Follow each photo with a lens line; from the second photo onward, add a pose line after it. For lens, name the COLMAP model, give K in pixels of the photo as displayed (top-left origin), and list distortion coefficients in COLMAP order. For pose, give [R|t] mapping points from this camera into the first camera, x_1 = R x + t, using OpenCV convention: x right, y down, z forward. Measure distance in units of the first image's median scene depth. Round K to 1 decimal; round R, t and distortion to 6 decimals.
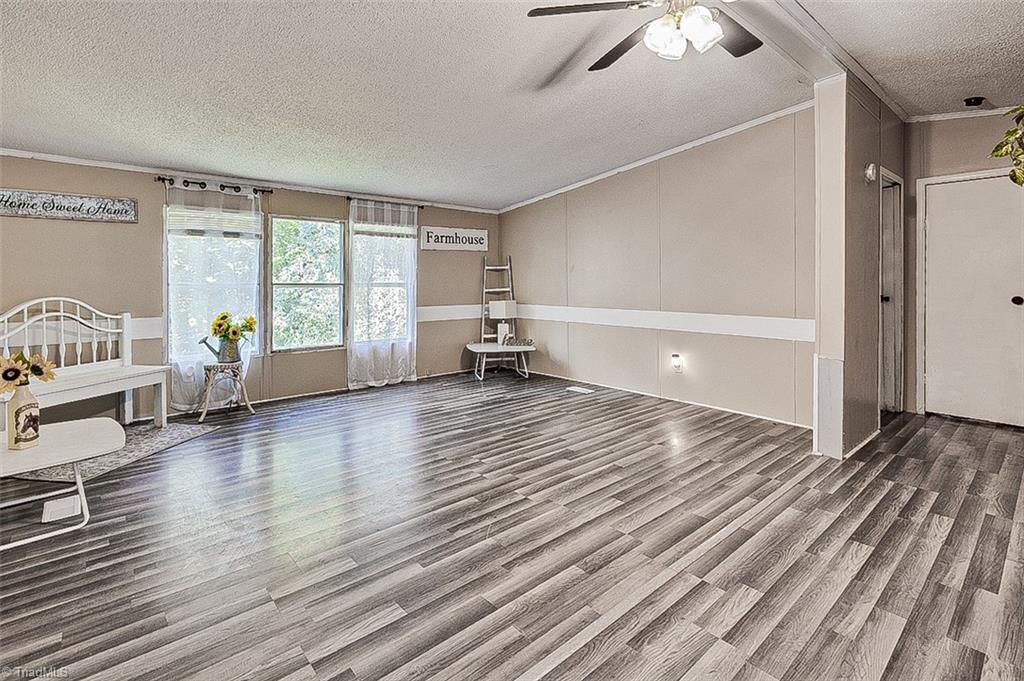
lens RADIAL K [[486.3, 0, 498.7], [0, 486.3, 275.3], [0, 0, 1]] dist [0.000572, 0.000466]
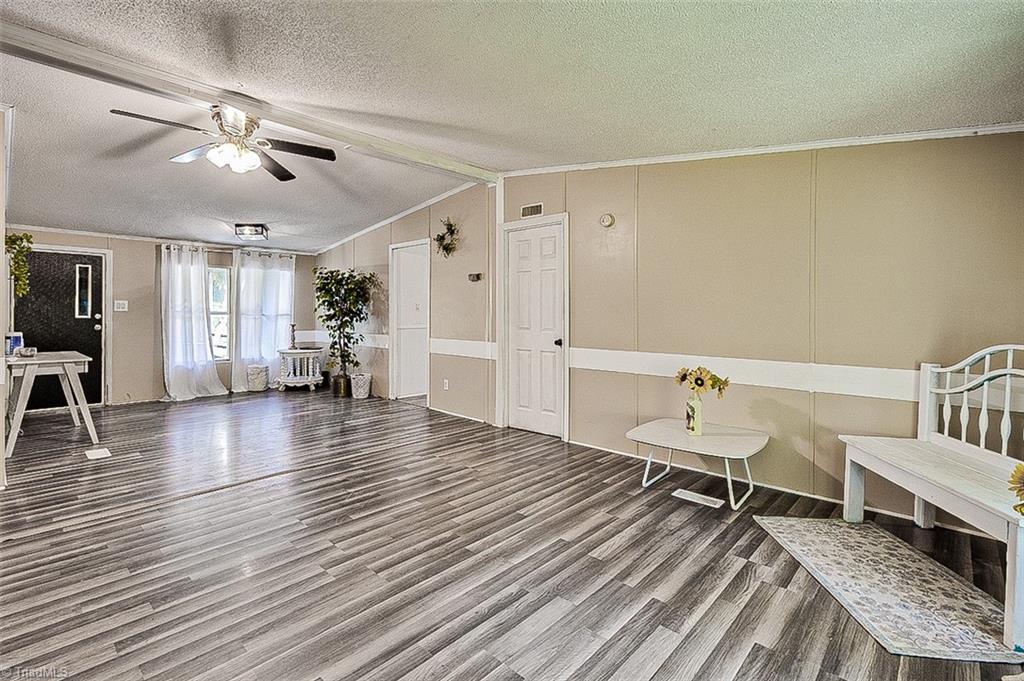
lens RADIAL K [[472.7, 0, 498.4], [0, 472.7, 315.9], [0, 0, 1]] dist [-0.001547, 0.000167]
pose [[-0.994526, -0.004100, -0.104405, -0.142030], [-0.004676, 0.999975, 0.005269, 0.006745], [0.104381, 0.005728, -0.994521, 1.135531]]
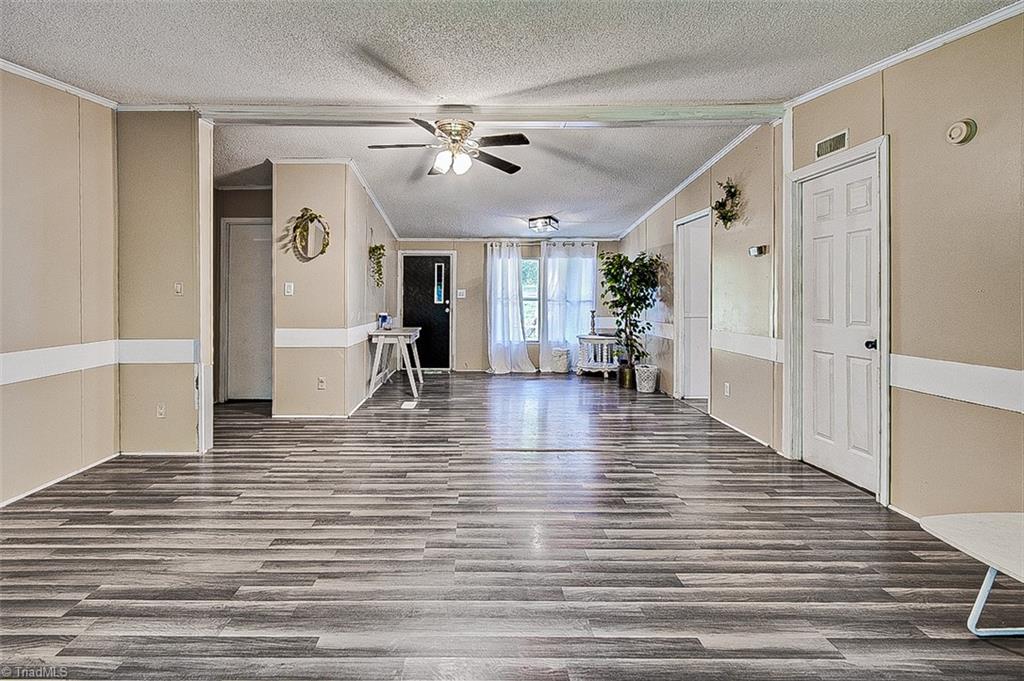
lens RADIAL K [[480.7, 0, 473.4], [0, 480.7, 299.8], [0, 0, 1]] dist [-0.001259, 0.000744]
pose [[-0.760135, -0.003536, 0.649755, -0.368439], [-0.003012, 0.999994, 0.001919, 0.008280], [-0.649758, -0.000499, -0.760141, 0.997774]]
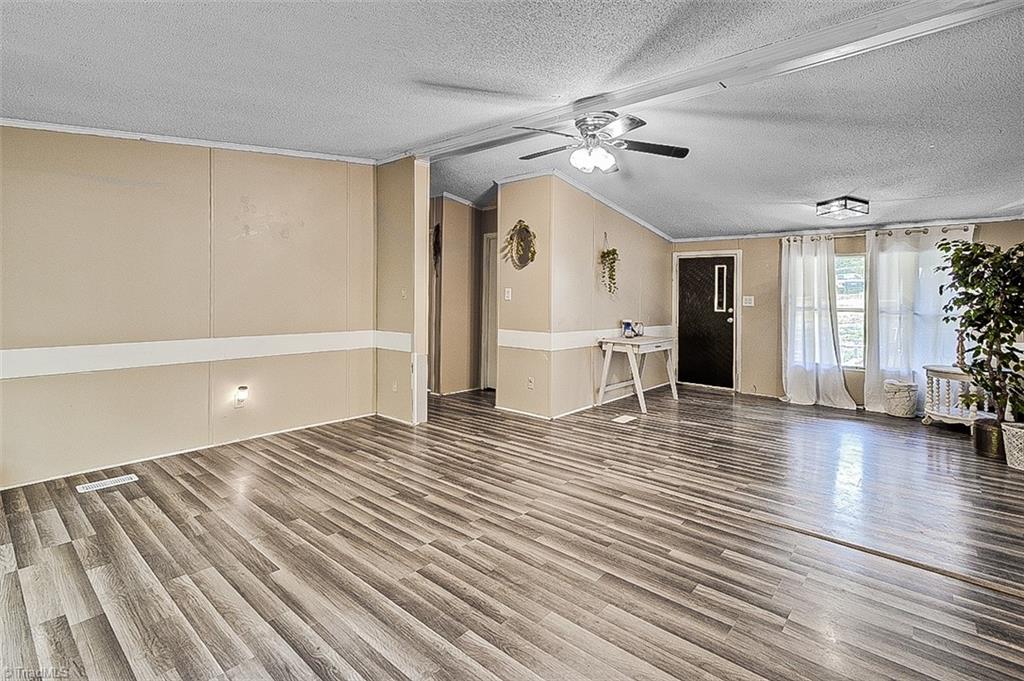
lens RADIAL K [[485.8, 0, 500.9], [0, 485.8, 289.5], [0, 0, 1]] dist [0.000143, 0.000817]
pose [[-0.143281, 0.016419, 0.989546, -0.535720], [-0.021388, 0.999577, -0.019683, 0.000623], [-0.989451, -0.023984, -0.142870, 0.671335]]
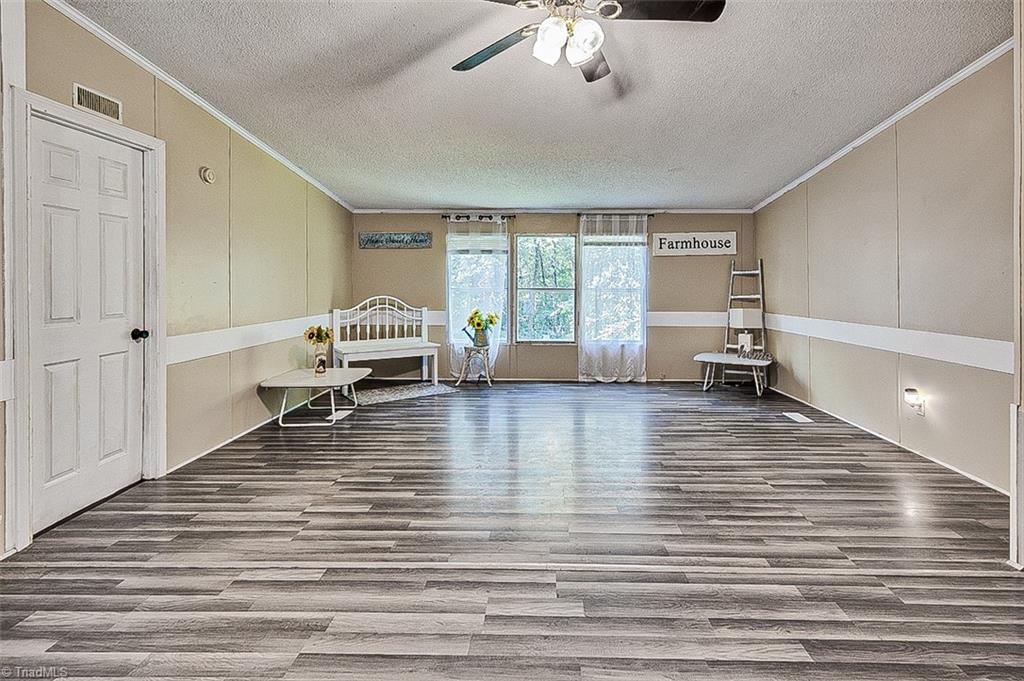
lens RADIAL K [[486.1, 0, 536.2], [0, 486.1, 279.0], [0, 0, 1]] dist [0.002024, -0.000023]
pose [[0.743272, -0.008883, -0.668930, 0.430906], [0.005665, 0.999960, -0.006984, 0.001327], [0.668965, 0.001402, 0.743292, 0.089625]]
